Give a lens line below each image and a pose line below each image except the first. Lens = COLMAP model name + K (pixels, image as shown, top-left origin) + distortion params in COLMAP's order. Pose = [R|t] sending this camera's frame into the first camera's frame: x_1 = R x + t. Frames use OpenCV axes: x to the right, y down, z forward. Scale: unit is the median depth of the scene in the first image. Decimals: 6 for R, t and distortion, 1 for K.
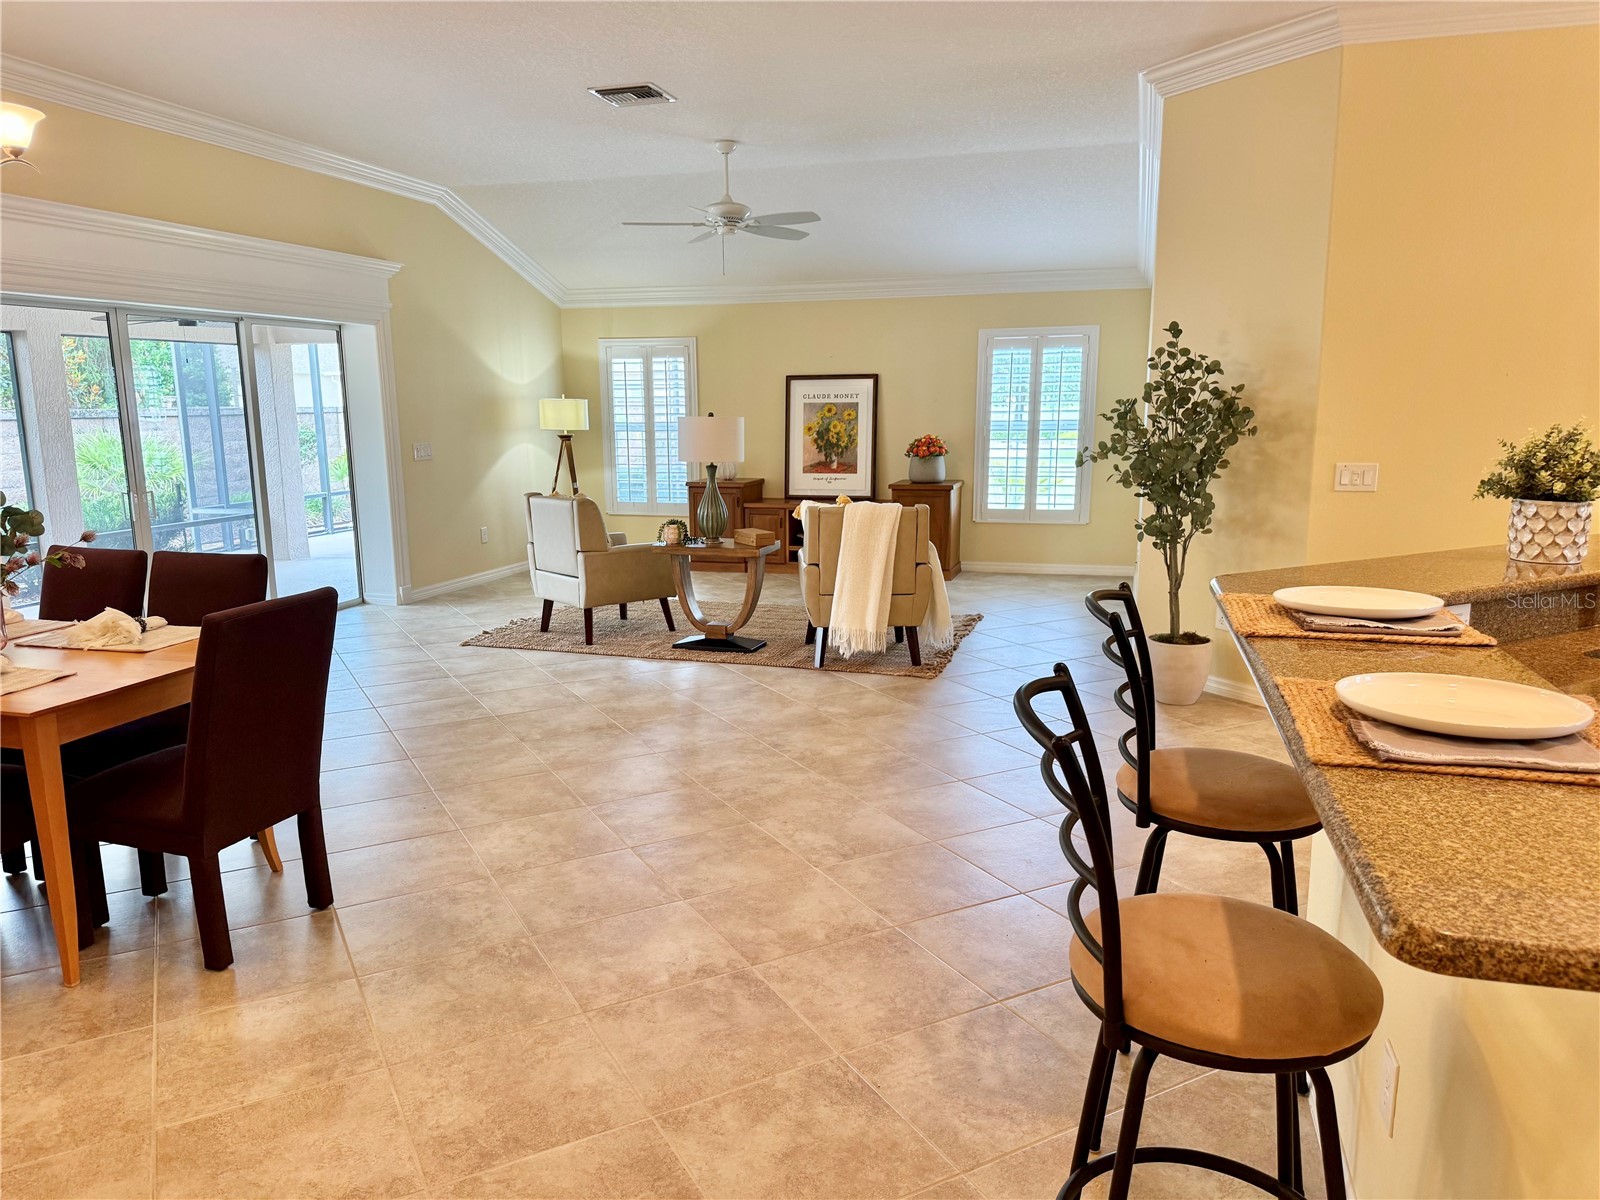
lens RADIAL K [[1127.3, 0, 796.3], [0, 1127.3, 613.9], [0, 0, 1]] dist [0.061897, -0.080268]
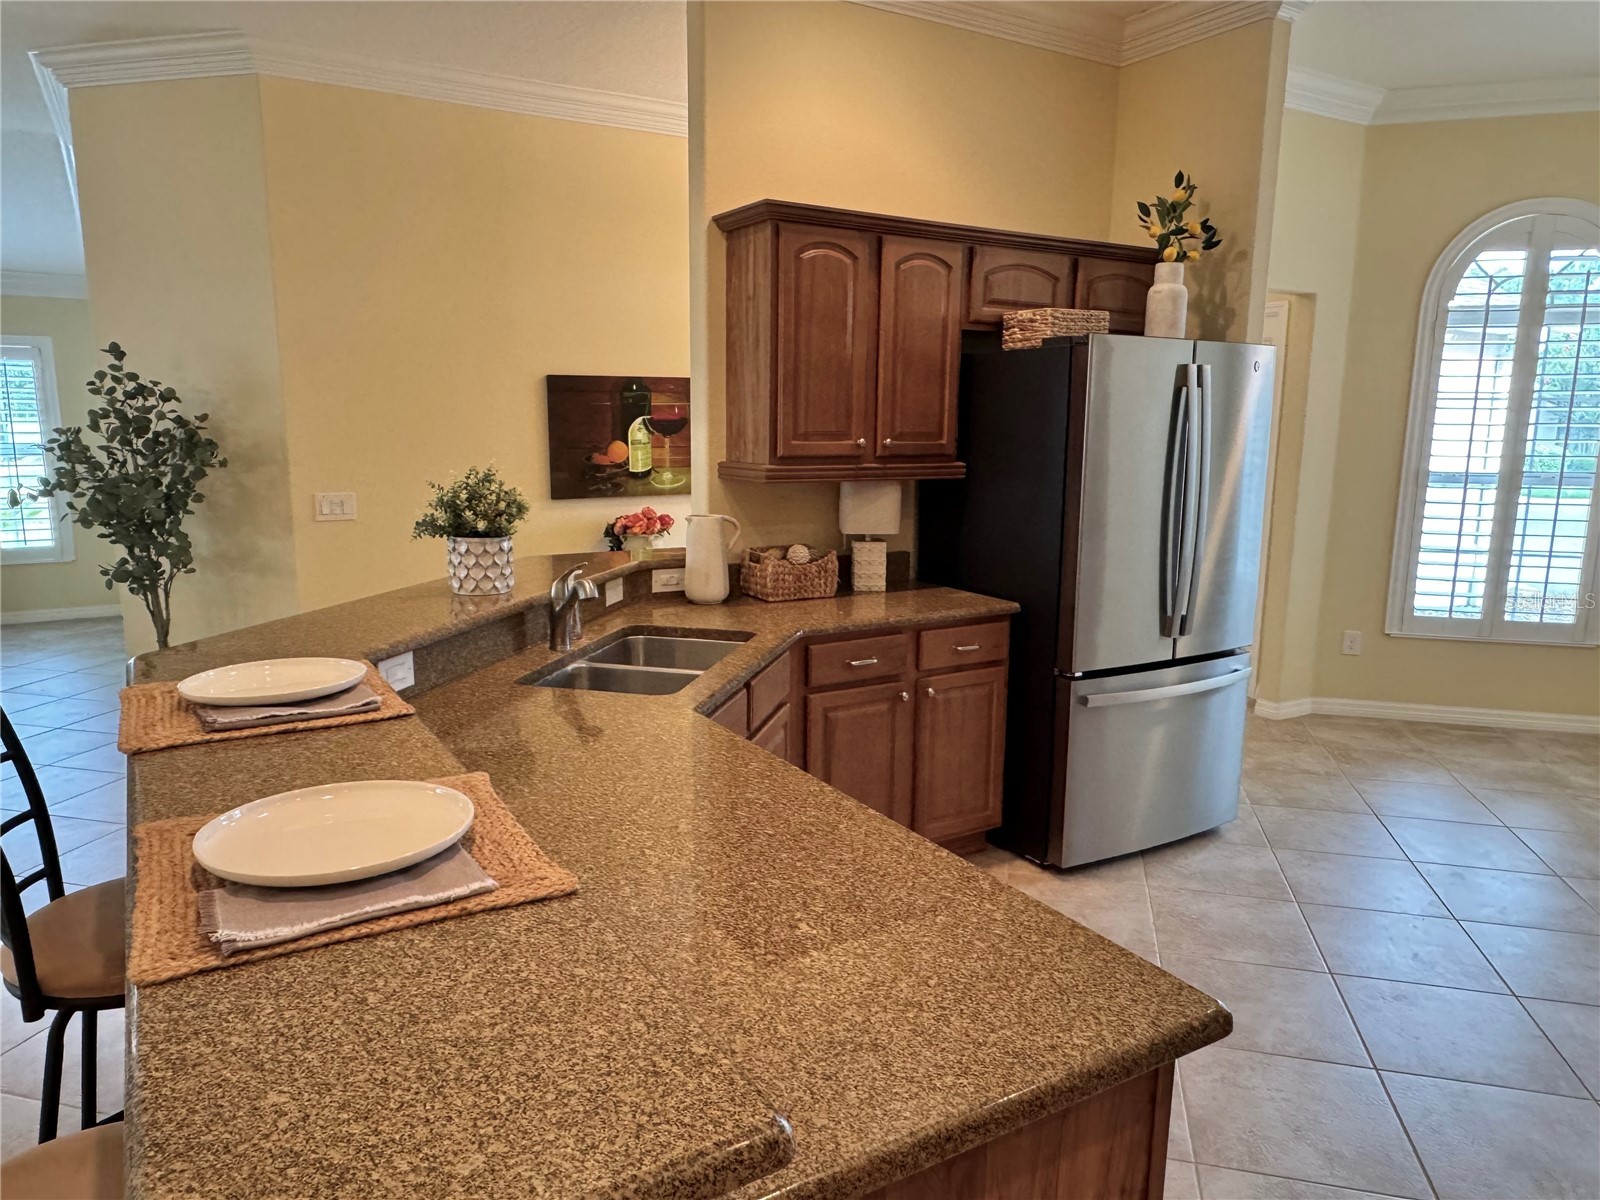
lens RADIAL K [[1060.9, 0, 793.2], [0, 1060.9, 624.9], [0, 0, 1]] dist [-0.016473, 0.003326]
pose [[0.680348, -0.126949, 0.721810, 0.071945], [0.120536, 0.990854, 0.060655, -0.023089], [-0.722909, 0.045738, 0.689428, 0.054113]]
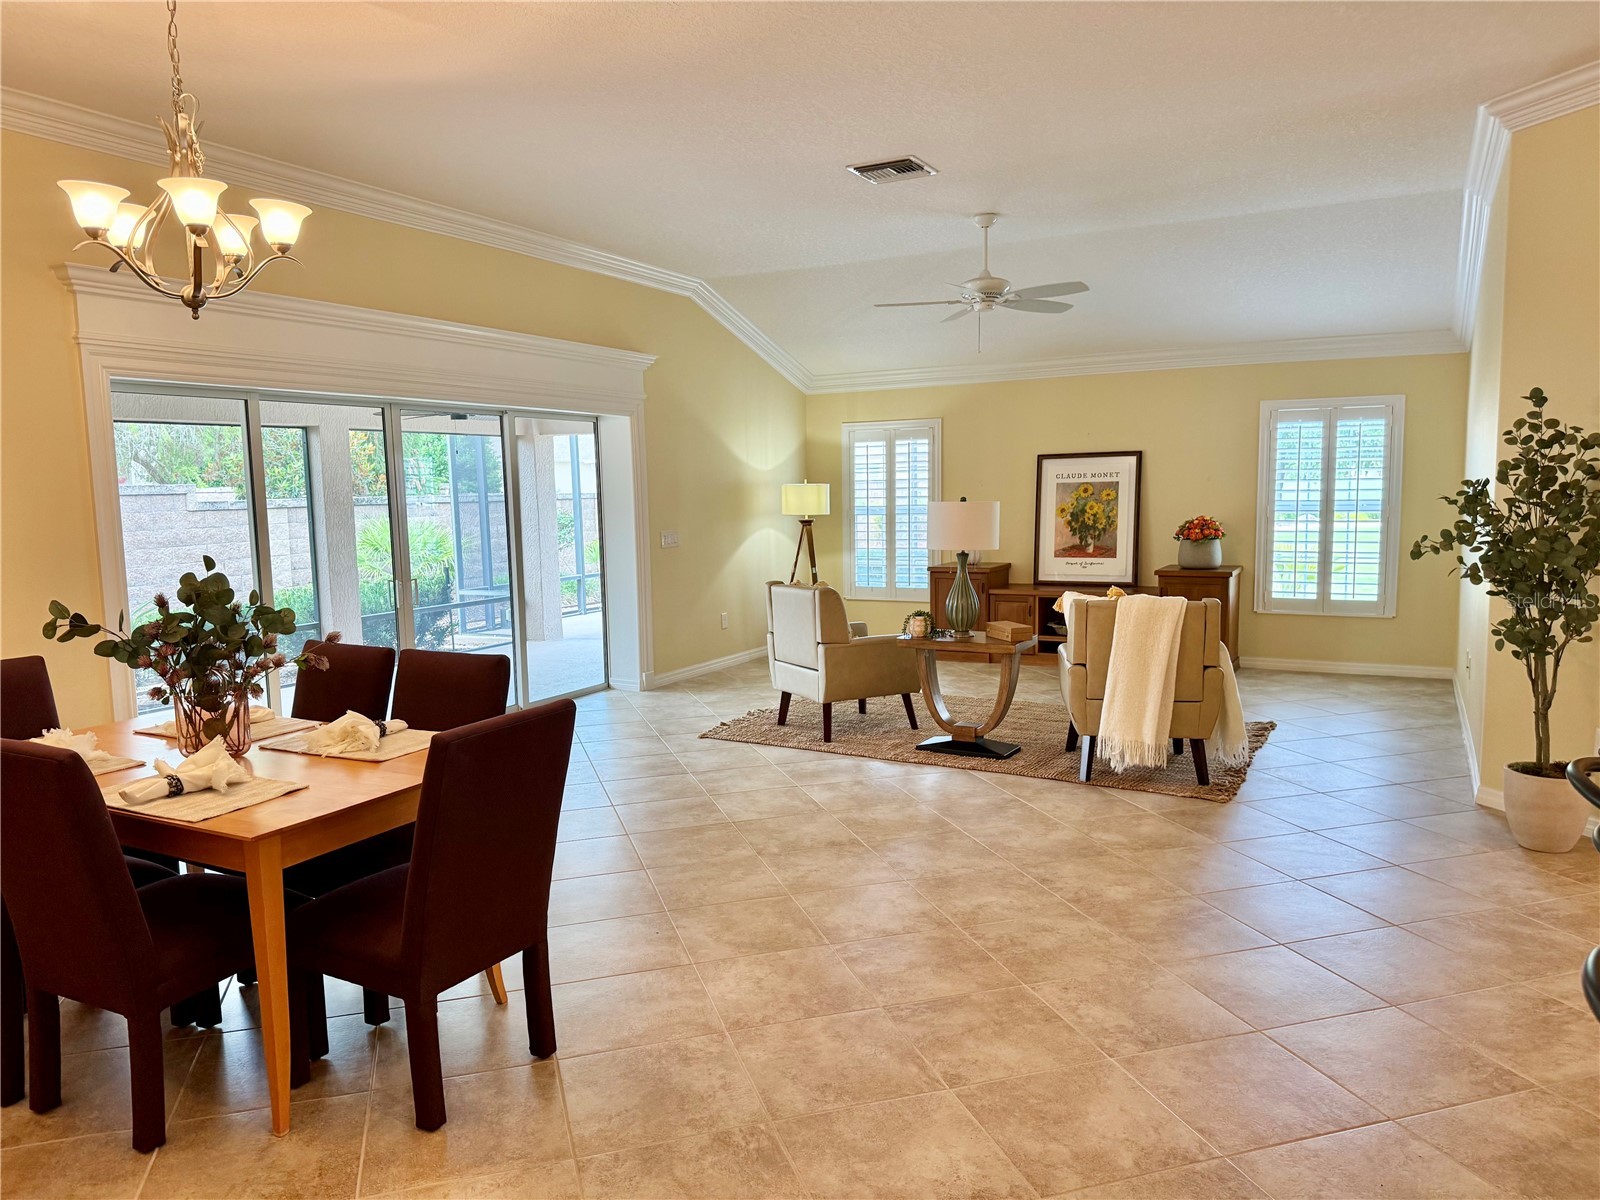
lens RADIAL K [[1127.3, 0, 798.4], [0, 1127.3, 612.3], [0, 0, 1]] dist [0.061897, -0.080268]
pose [[0.979876, 0.012295, -0.199227, -0.030203], [-0.026204, 0.997386, -0.067332, -0.023215], [0.197879, 0.071198, 0.977637, 0.091333]]
